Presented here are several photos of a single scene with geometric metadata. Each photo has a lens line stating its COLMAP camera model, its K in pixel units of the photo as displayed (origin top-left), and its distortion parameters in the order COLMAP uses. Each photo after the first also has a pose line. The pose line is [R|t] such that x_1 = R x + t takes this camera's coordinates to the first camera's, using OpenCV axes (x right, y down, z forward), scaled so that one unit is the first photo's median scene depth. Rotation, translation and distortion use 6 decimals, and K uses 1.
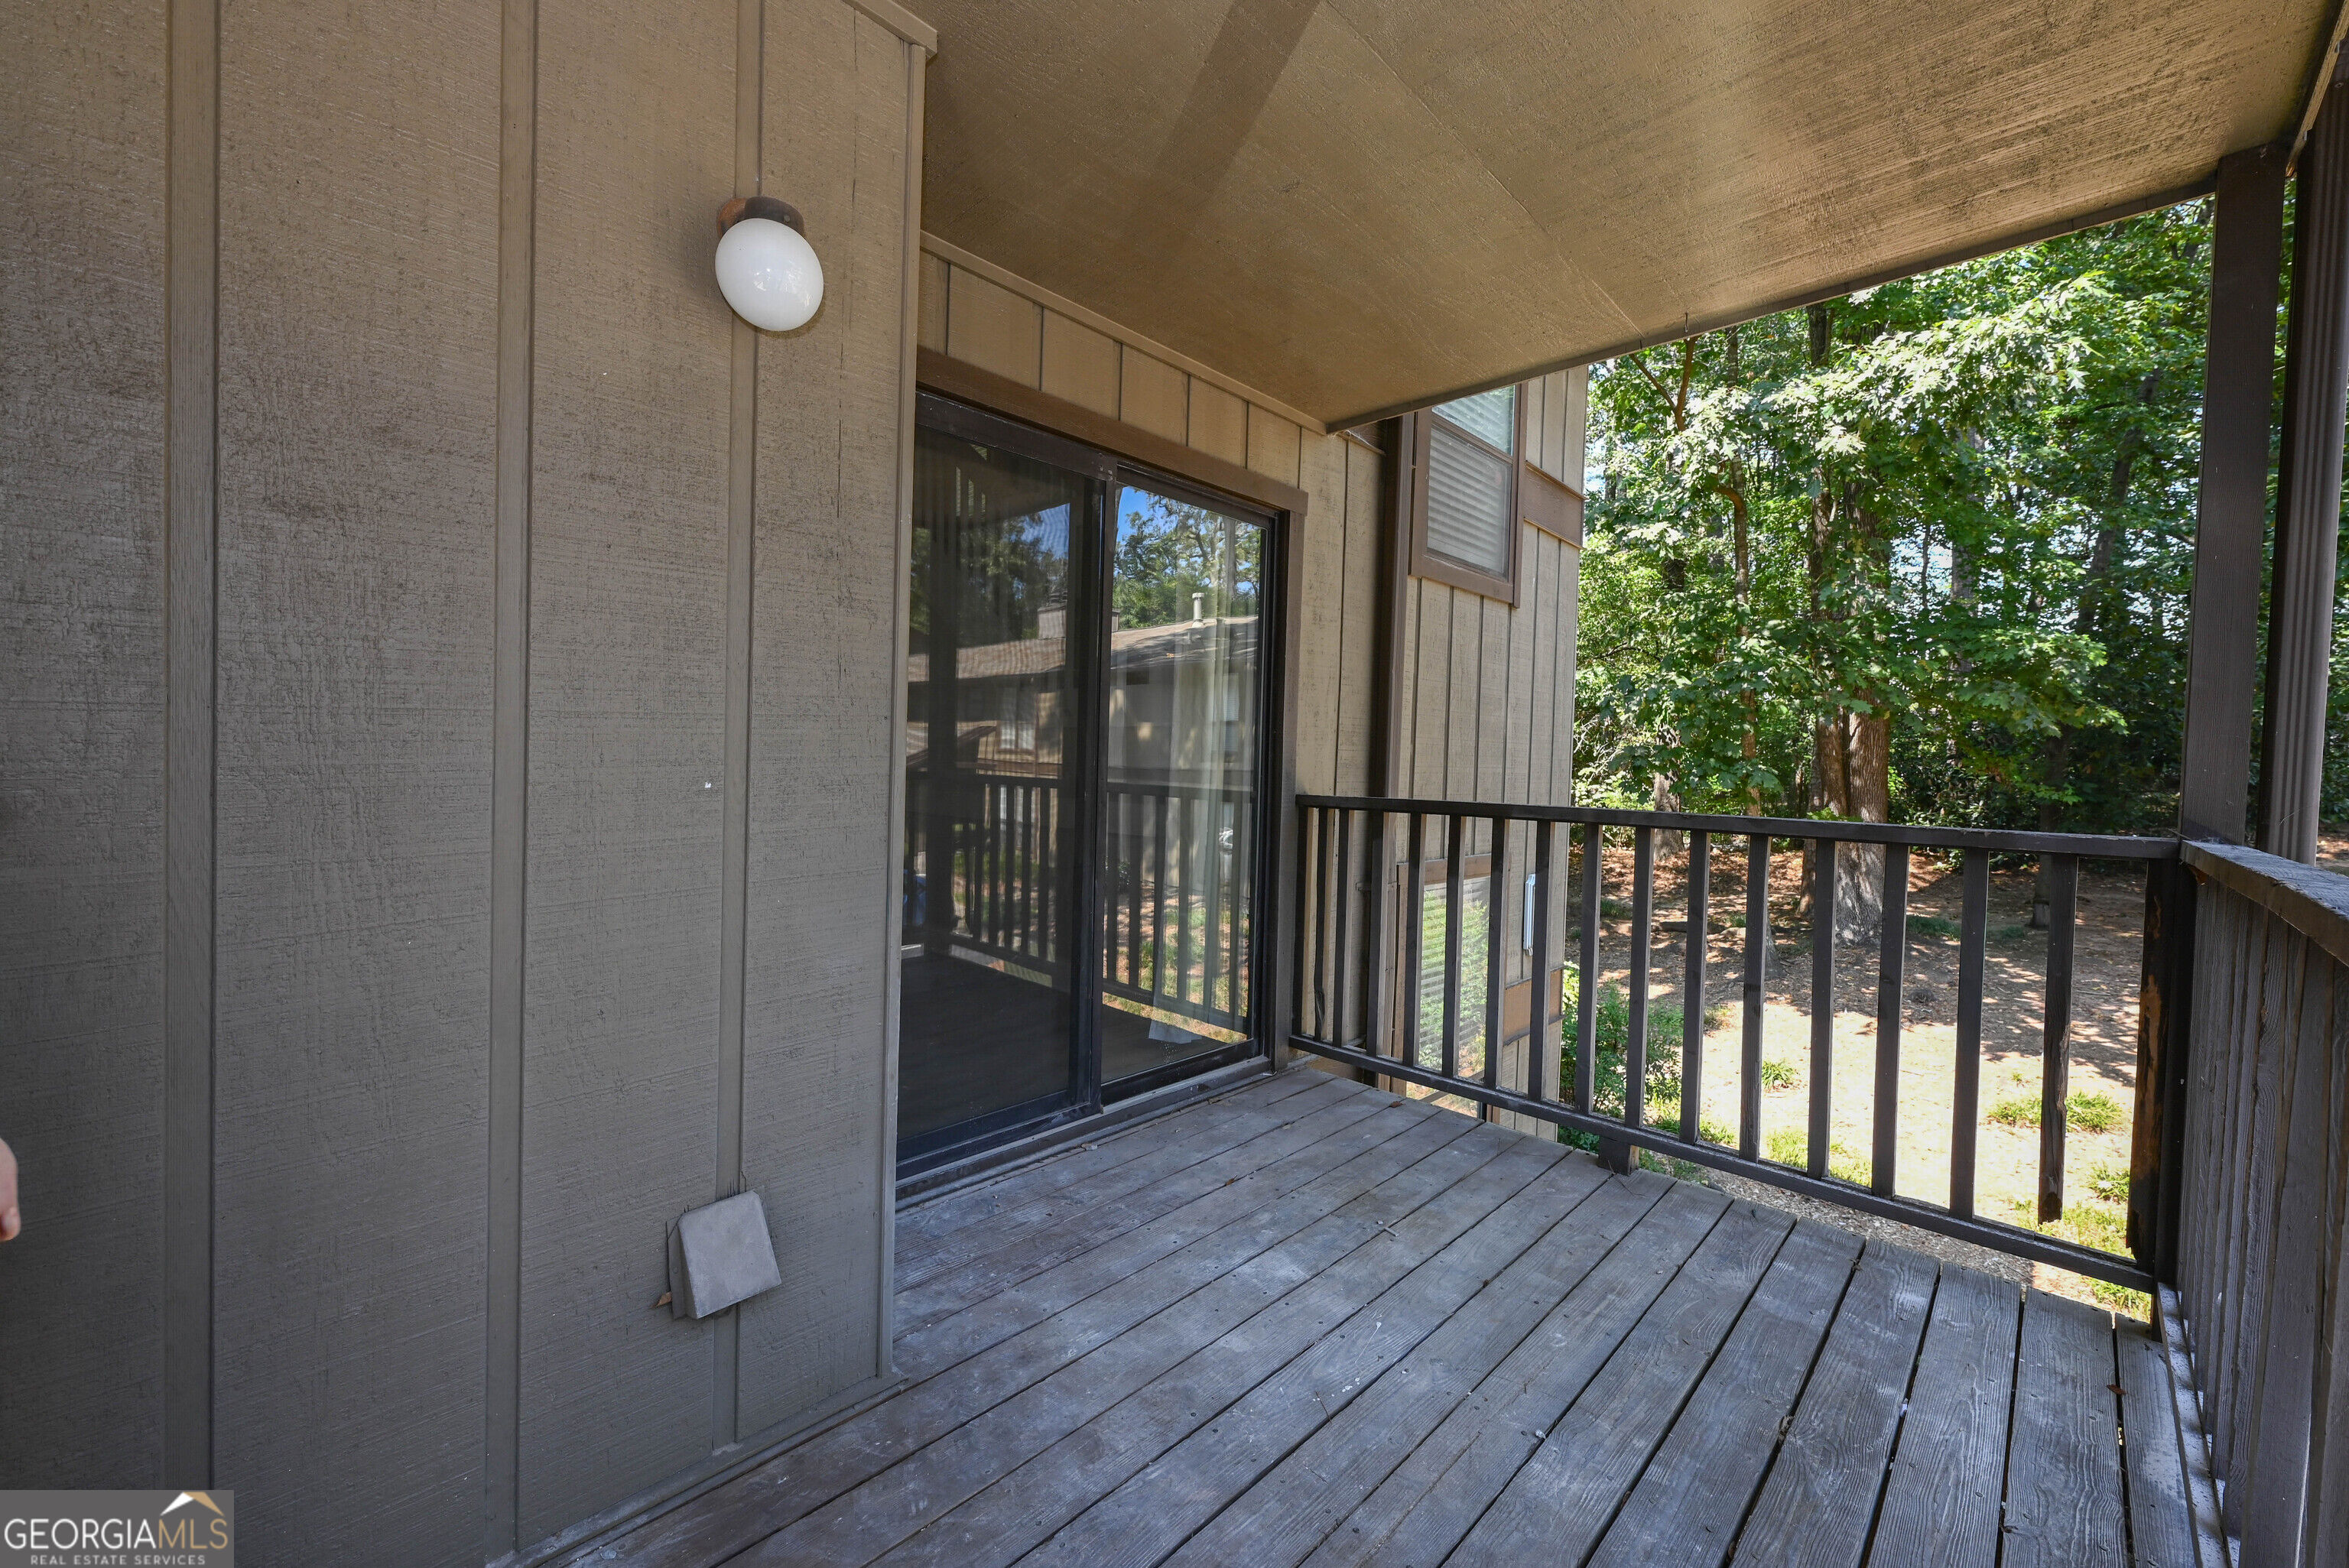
lens RADIAL K [[932.5, 0, 1173.5], [0, 932.5, 786.7], [0, 0, 1]] dist [0.000739, 0.000098]
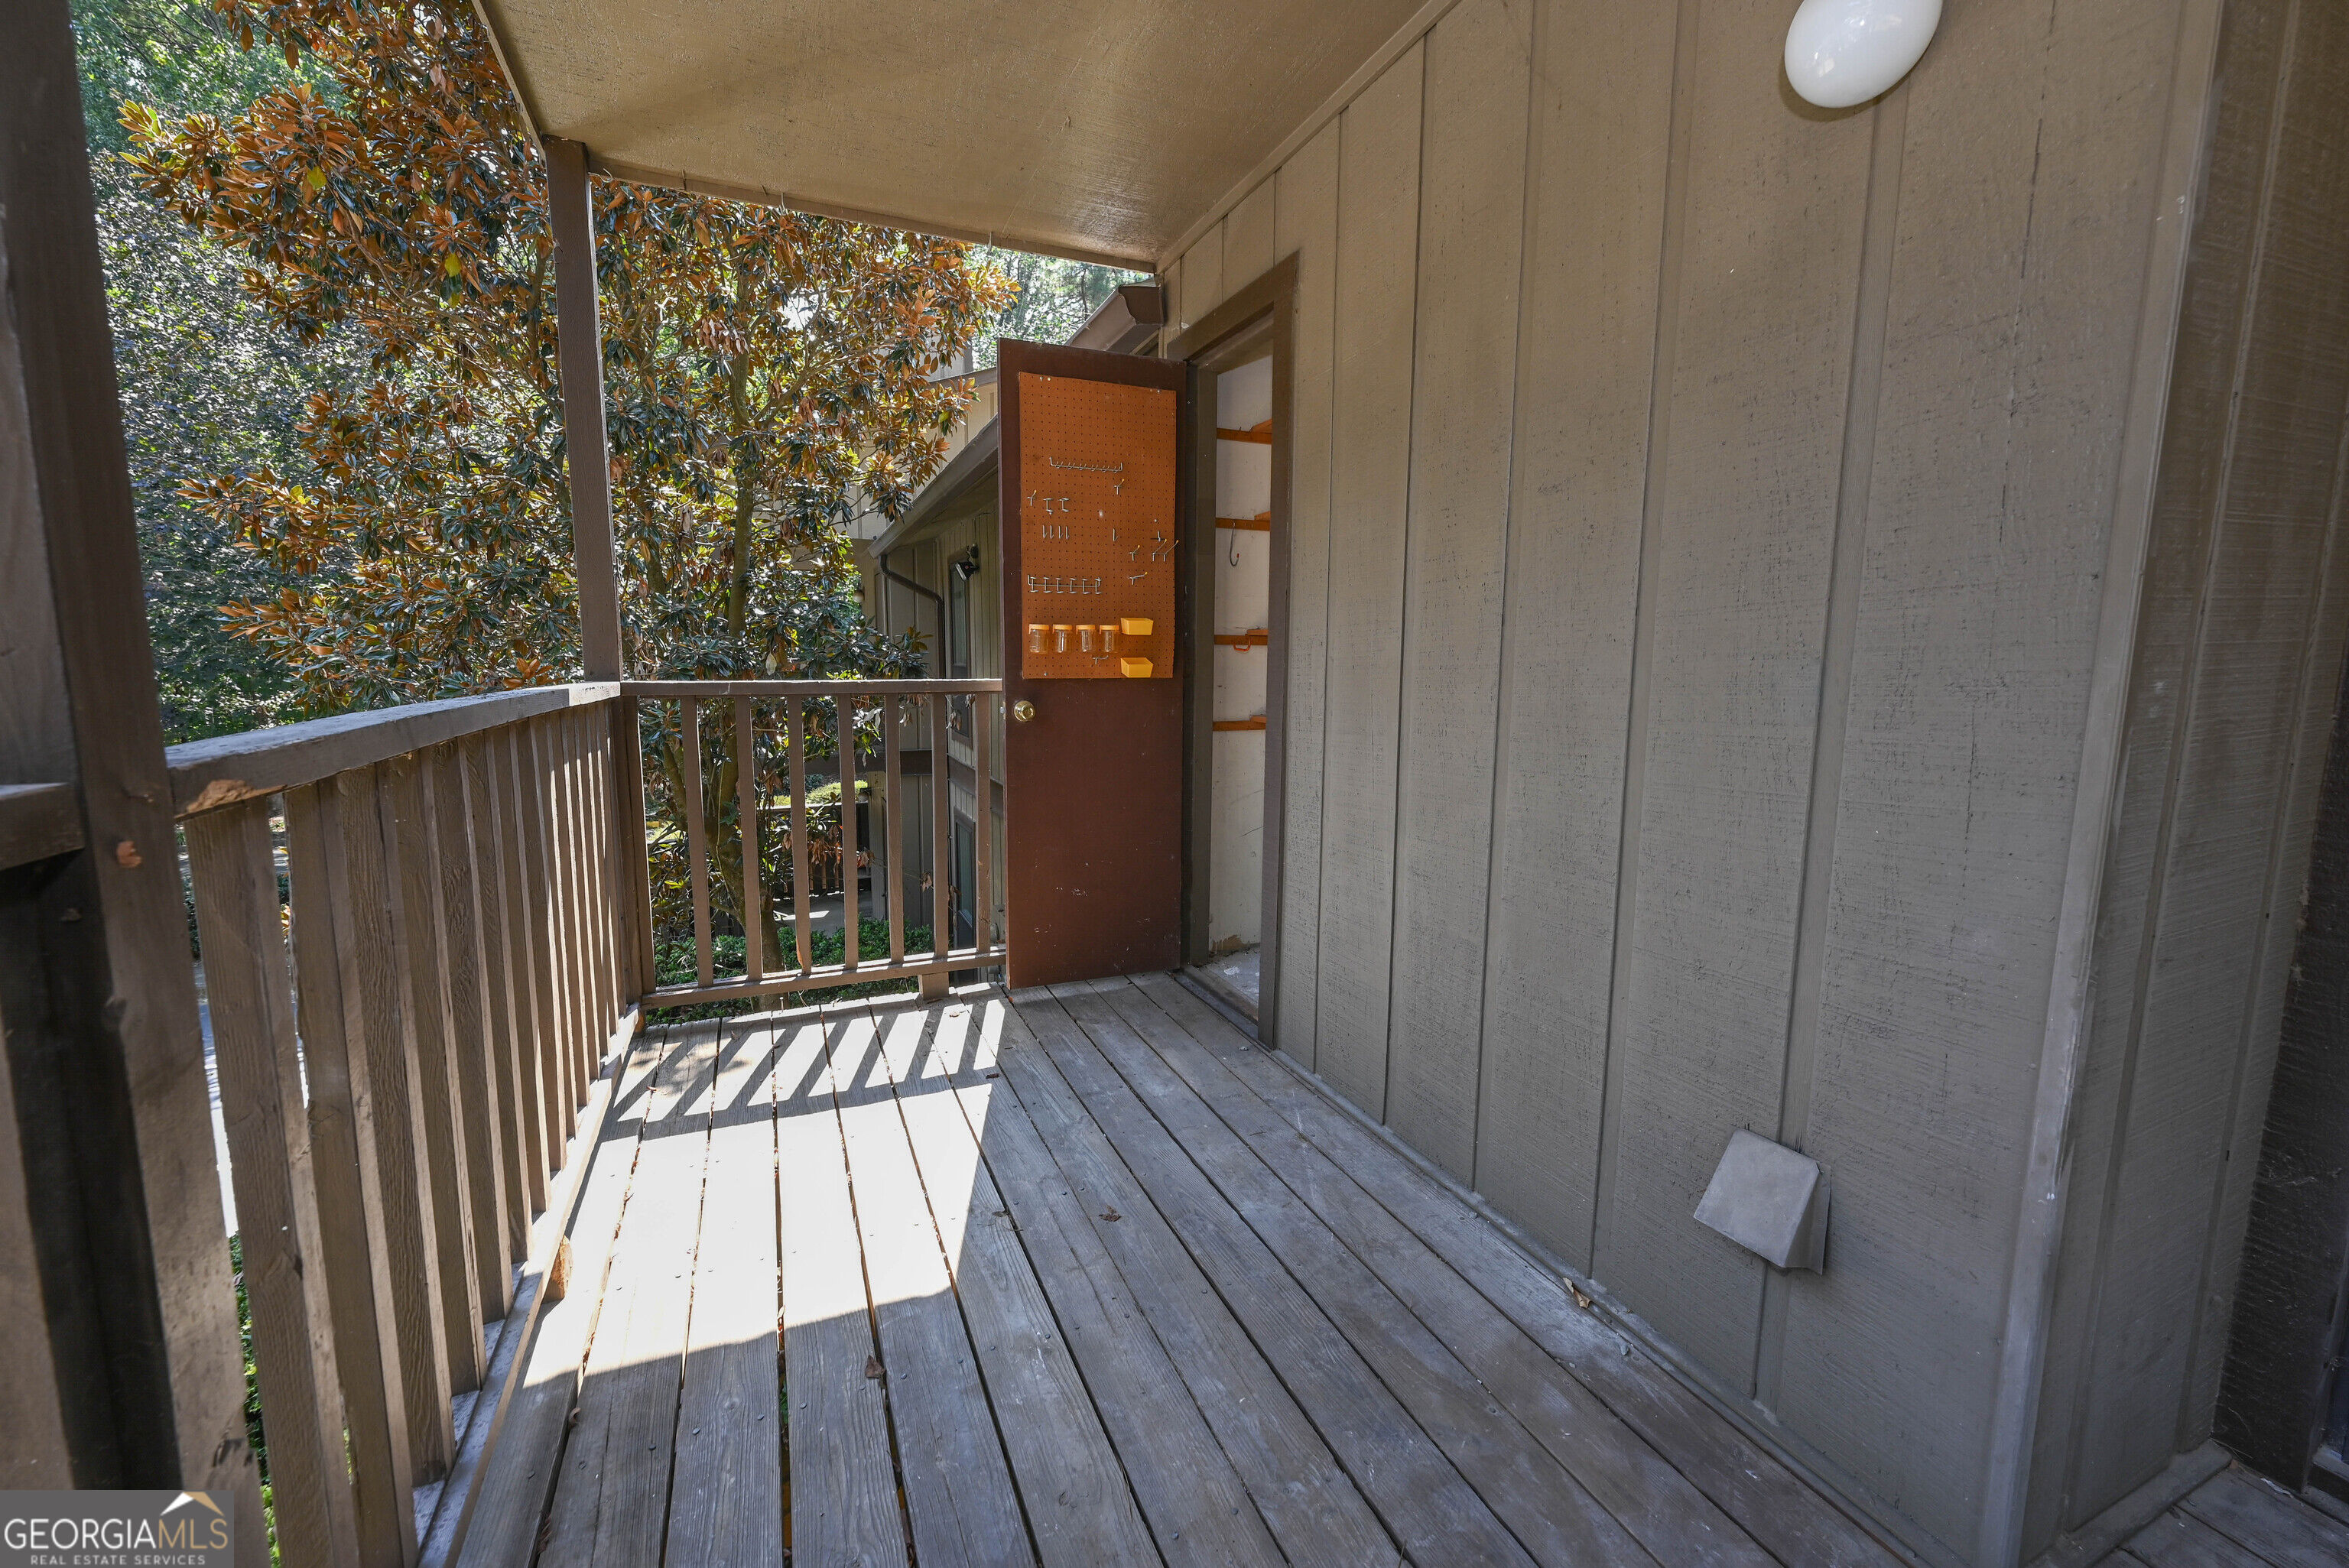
lens RADIAL K [[932.5, 0, 1173.5], [0, 932.5, 786.7], [0, 0, 1]] dist [0.000739, 0.000098]
pose [[-0.378052, 0.100239, -0.920342, 0.561227], [-0.045299, 0.990927, 0.126534, 0.012971], [0.924676, 0.089527, -0.370081, 0.802654]]
